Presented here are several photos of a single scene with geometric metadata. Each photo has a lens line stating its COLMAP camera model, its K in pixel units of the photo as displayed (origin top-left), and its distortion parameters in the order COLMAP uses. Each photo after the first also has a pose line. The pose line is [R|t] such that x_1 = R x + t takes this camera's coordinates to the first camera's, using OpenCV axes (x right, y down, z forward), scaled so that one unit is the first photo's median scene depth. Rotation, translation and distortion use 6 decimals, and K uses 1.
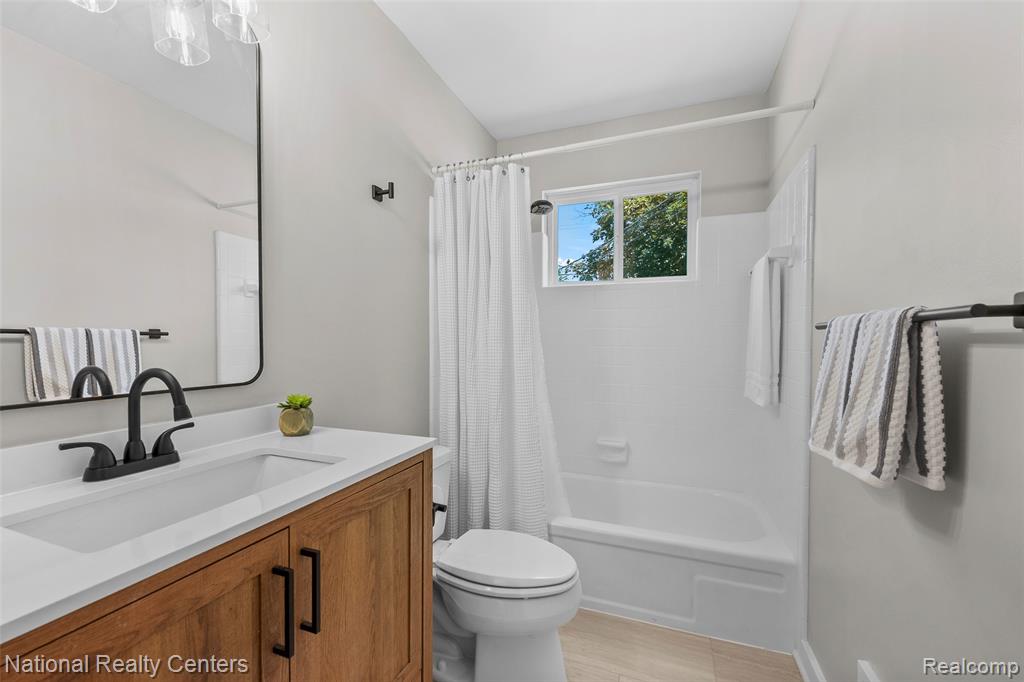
lens RADIAL K [[412.1, 0, 503.7], [0, 412.1, 345.2], [0, 0, 1]] dist [-0.003013, 0.000519]
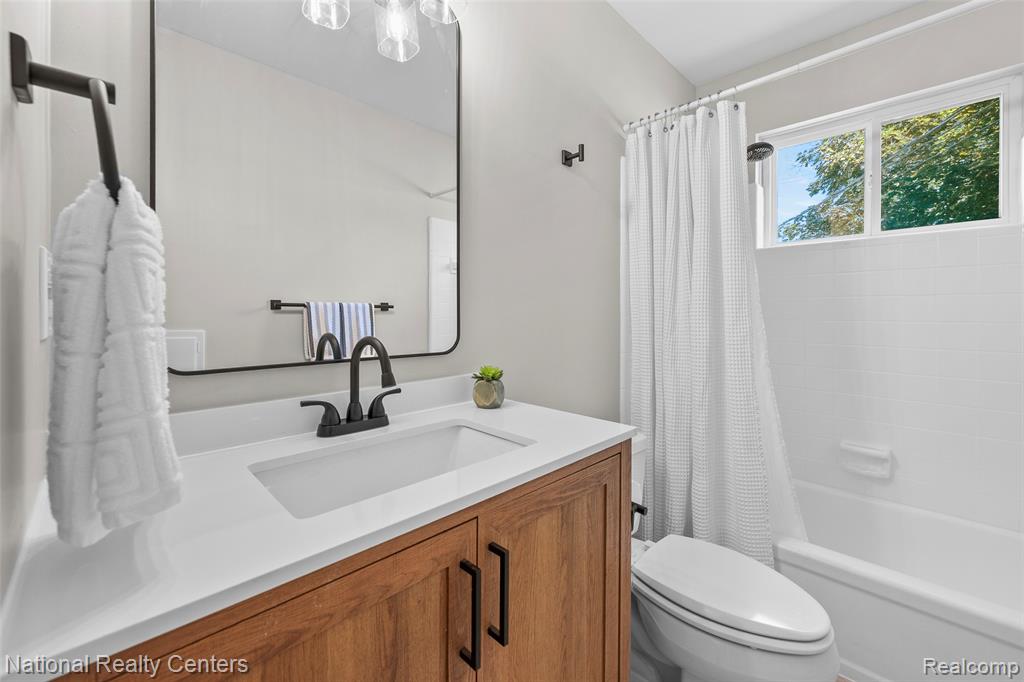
lens RADIAL K [[412.1, 0, 509.5], [0, 412.1, 313.6], [0, 0, 1]] dist [-0.003013, 0.000519]
pose [[0.911251, 0.002275, -0.411844, -0.047158], [-0.007149, 0.999921, -0.010295, 0.003430], [0.411789, 0.012325, 0.911196, 0.108890]]
